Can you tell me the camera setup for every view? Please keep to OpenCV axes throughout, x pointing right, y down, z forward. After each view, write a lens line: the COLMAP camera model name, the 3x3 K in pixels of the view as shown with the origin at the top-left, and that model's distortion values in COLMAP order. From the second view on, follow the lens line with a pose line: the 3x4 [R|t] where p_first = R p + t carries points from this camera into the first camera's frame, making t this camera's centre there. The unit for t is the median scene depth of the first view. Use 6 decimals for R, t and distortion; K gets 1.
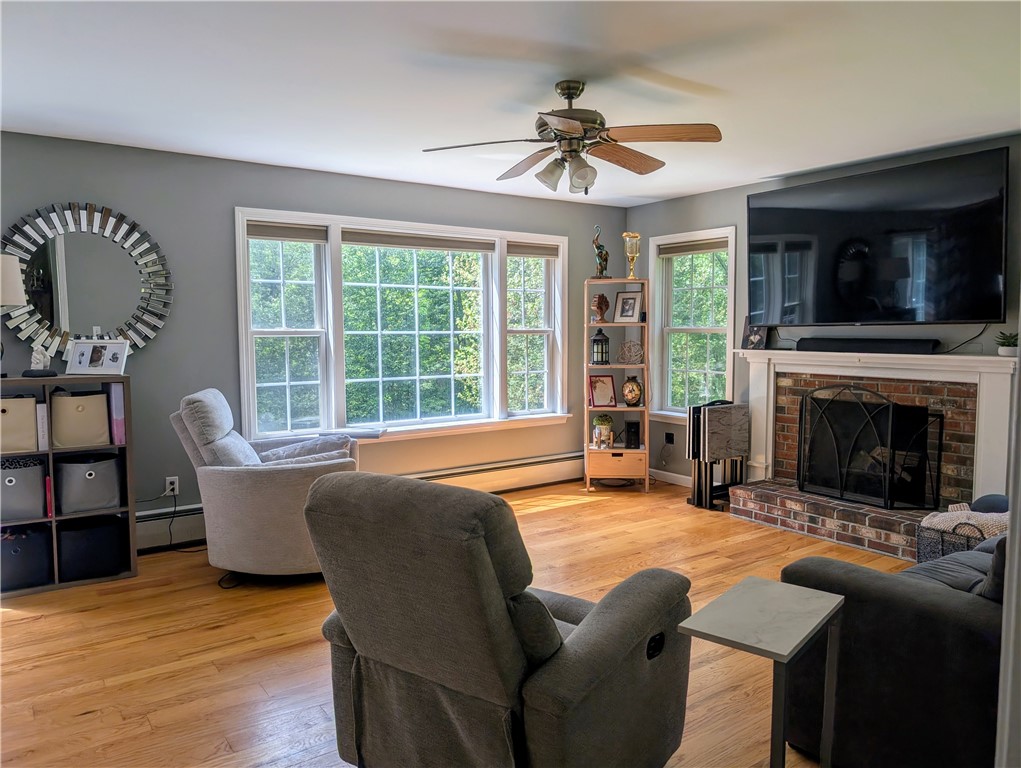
lens RADIAL K [[734.1, 0, 510.9], [0, 734.1, 378.4], [0, 0, 1]] dist [0.027156, -0.020937]
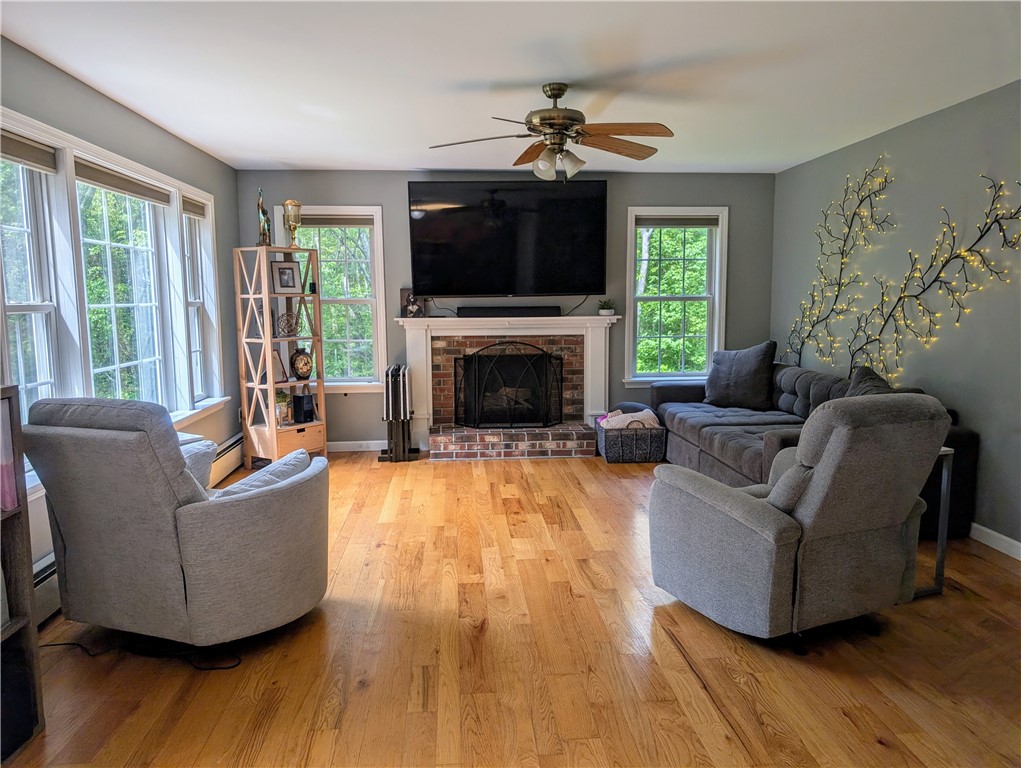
lens RADIAL K [[734.1, 0, 512.3], [0, 734.1, 390.7], [0, 0, 1]] dist [0.027156, -0.020937]
pose [[0.505814, -0.112178, 0.855318, -0.661708], [0.065076, 0.993645, 0.091836, -0.023996], [-0.860185, 0.009209, 0.509899, 0.316523]]
